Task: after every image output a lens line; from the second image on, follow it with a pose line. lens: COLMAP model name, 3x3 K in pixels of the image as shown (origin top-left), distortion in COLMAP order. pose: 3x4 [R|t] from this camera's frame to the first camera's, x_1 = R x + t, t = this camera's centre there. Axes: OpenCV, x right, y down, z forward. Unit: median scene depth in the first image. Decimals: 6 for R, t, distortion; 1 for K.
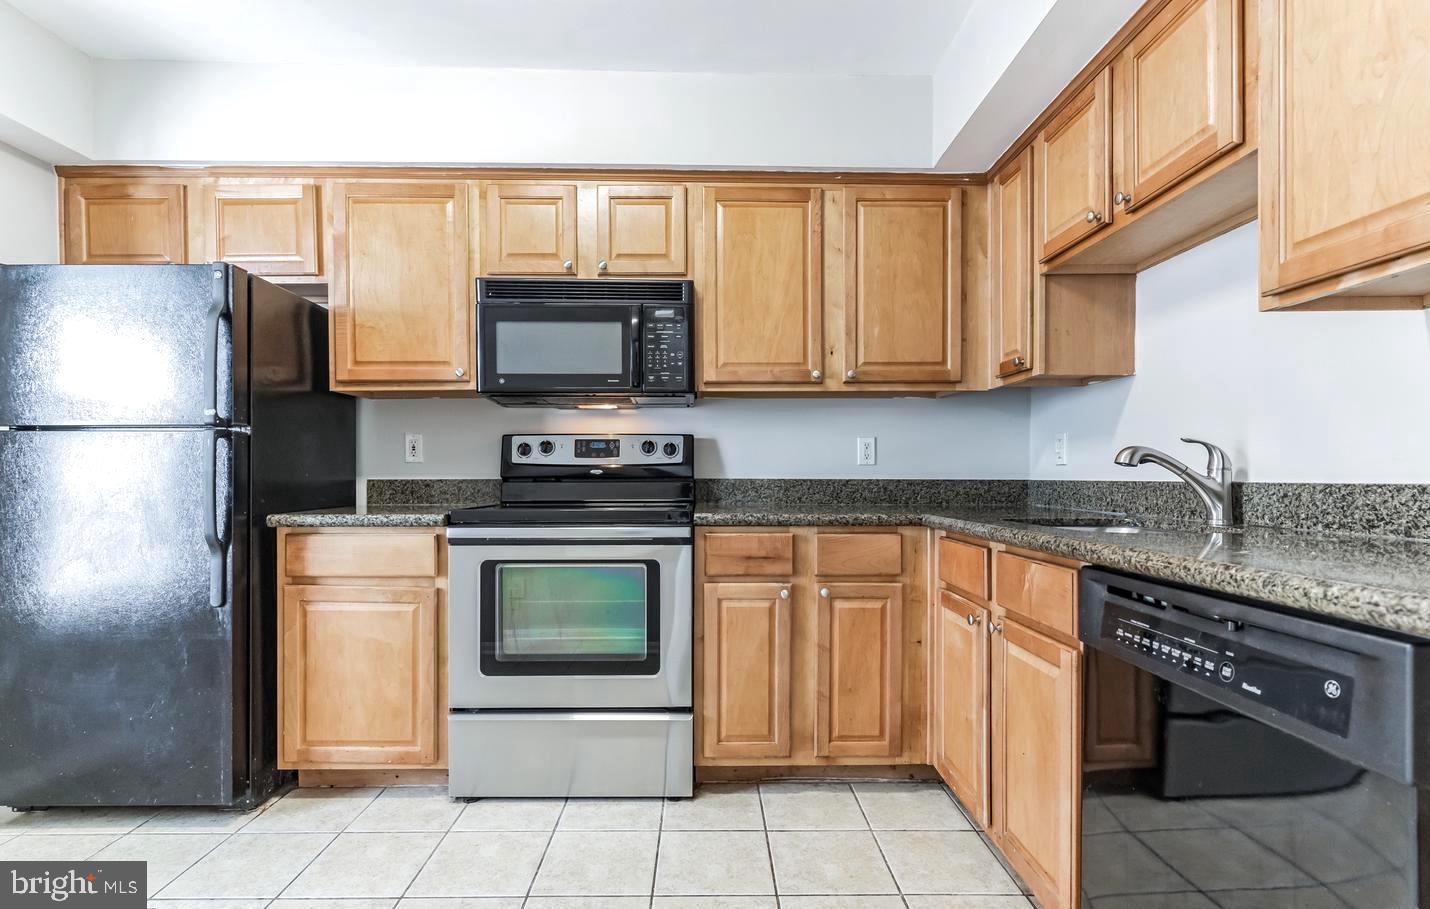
lens RADIAL K [[693.7, 0, 715.7], [0, 693.7, 478.3], [0, 0, 1]] dist [0.005012, -0.000602]
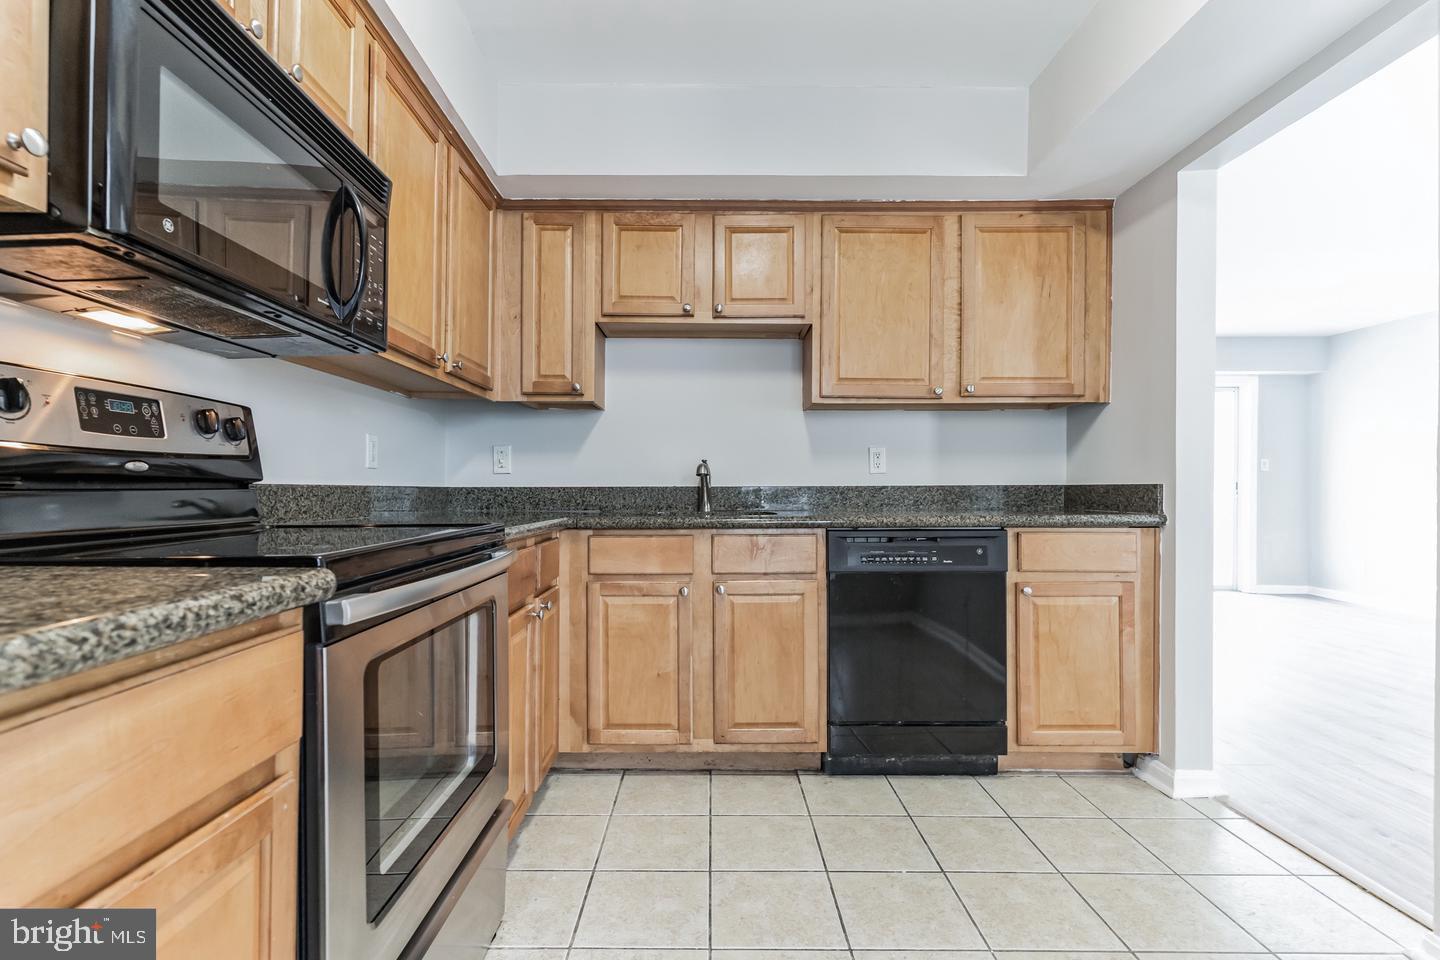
lens RADIAL K [[684.4, 0, 715.0], [0, 684.4, 485.3], [0, 0, 1]] dist [-0.000768, -0.000398]
pose [[0.009431, 0.004630, 0.999945, -0.678199], [0.005183, 0.999976, -0.004679, 0.007635], [-0.999942, 0.005226, 0.009407, 0.685568]]
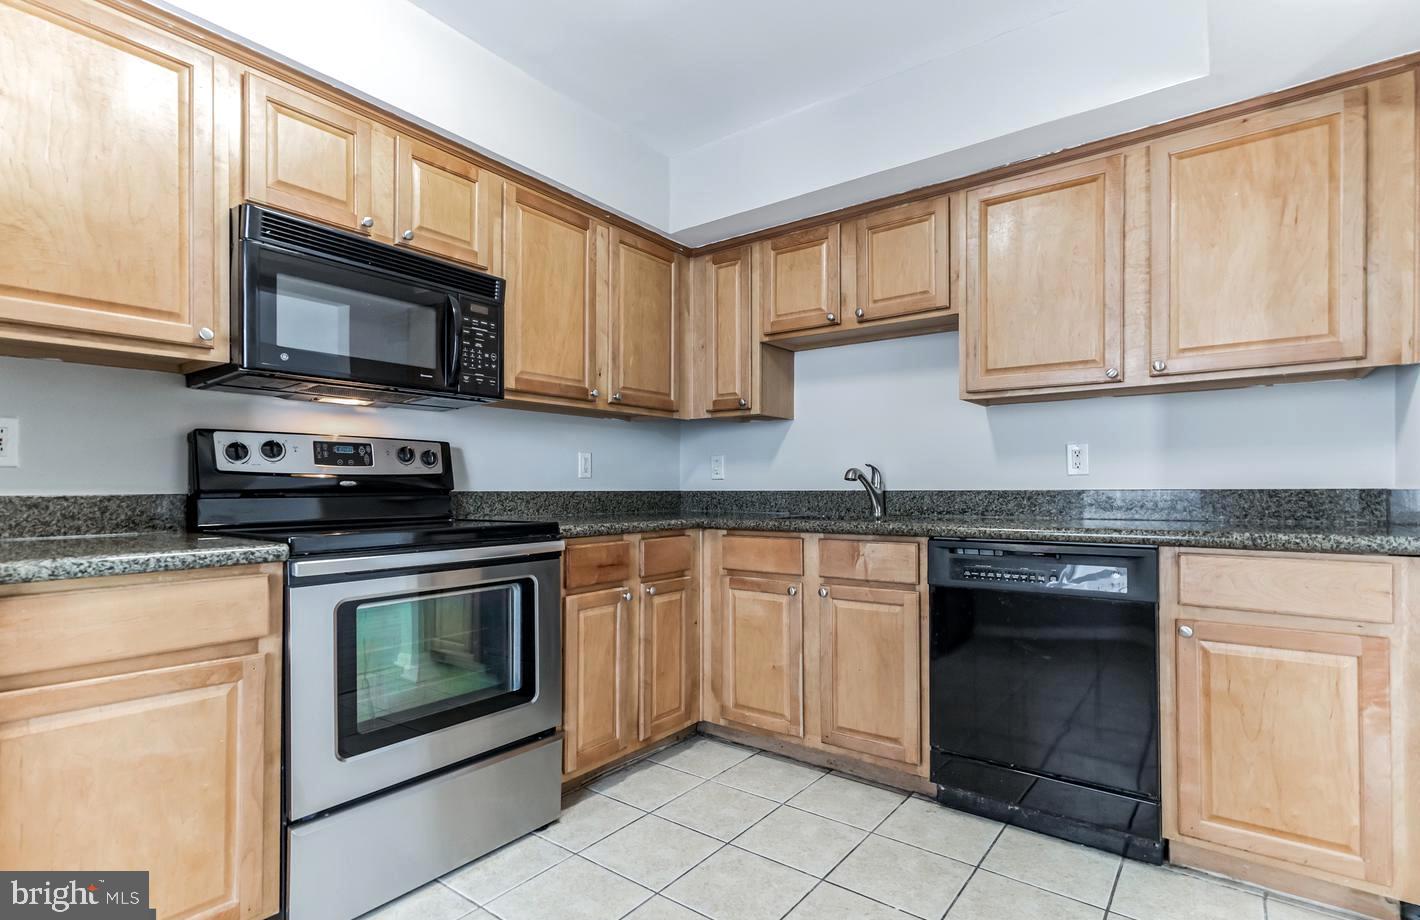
lens RADIAL K [[688.9, 0, 718.3], [0, 688.9, 483.4], [0, 0, 1]] dist [0.005012, -0.000602]
pose [[0.608808, 0.002993, 0.793312, -0.596128], [0.006654, 0.999938, -0.008879, 0.000327], [-0.793290, 0.010684, 0.608750, 0.205606]]
